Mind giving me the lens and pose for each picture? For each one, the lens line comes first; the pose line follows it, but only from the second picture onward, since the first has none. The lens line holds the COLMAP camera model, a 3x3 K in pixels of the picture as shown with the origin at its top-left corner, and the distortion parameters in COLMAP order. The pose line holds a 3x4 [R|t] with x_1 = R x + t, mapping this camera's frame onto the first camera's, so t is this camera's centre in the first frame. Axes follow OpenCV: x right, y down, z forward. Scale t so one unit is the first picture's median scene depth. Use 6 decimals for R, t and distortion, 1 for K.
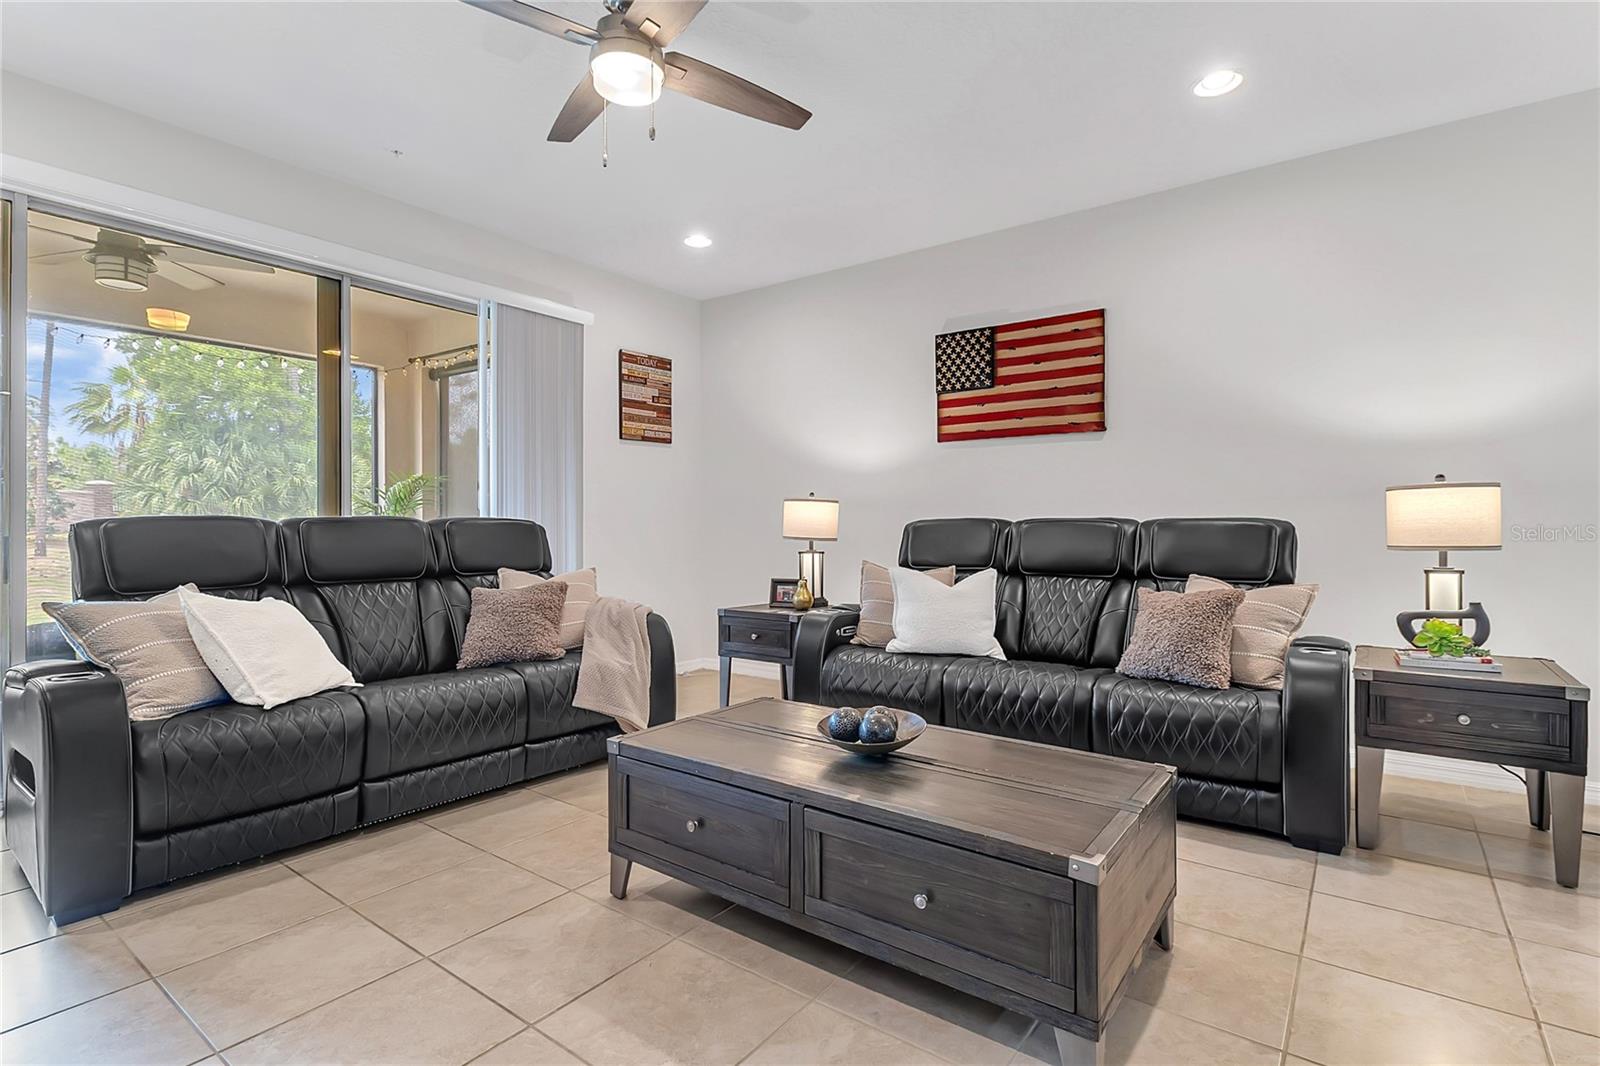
lens RADIAL K [[755.9, 0, 792.9], [0, 755.9, 521.6], [0, 0, 1]] dist [0.001665, -0.000564]
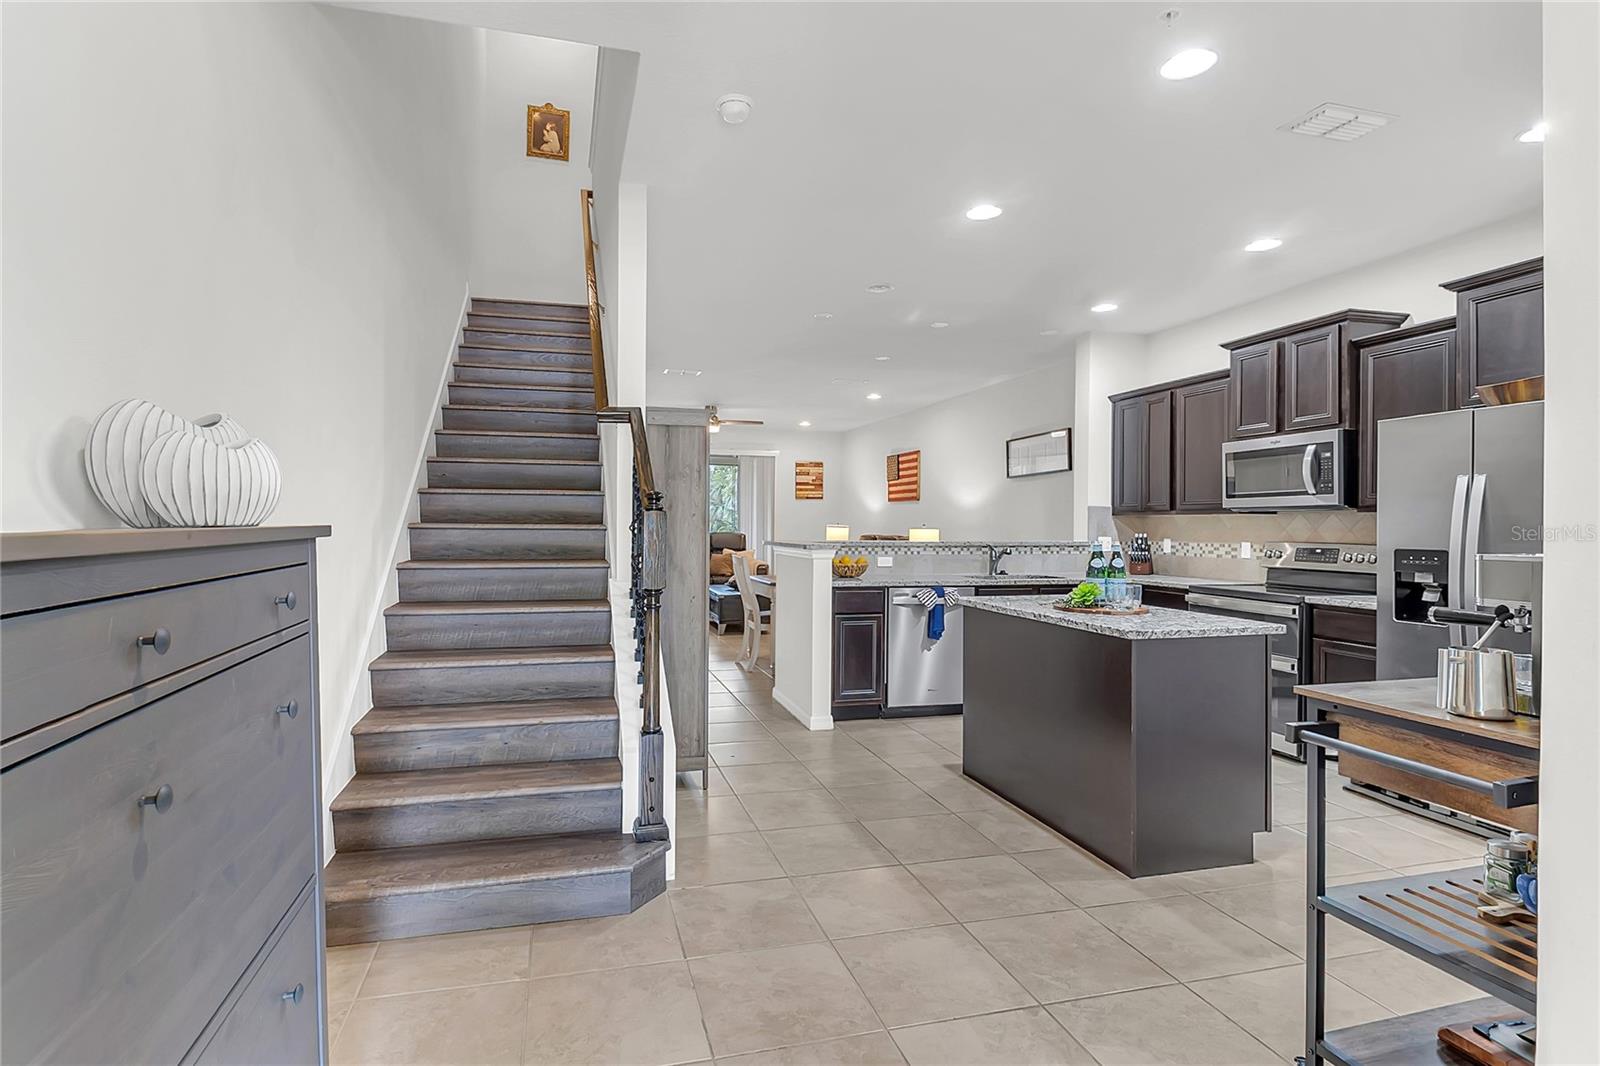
lens RADIAL K [[843.8, 0, 800.0], [0, 843.8, 533.0], [0, 0, 1]] dist [-0.001856, -0.000531]
pose [[0.793230, 0.014473, -0.608751, 1.633493], [-0.006987, 0.999868, 0.014667, -0.048529], [0.608883, -0.007381, 0.793226, -1.284771]]
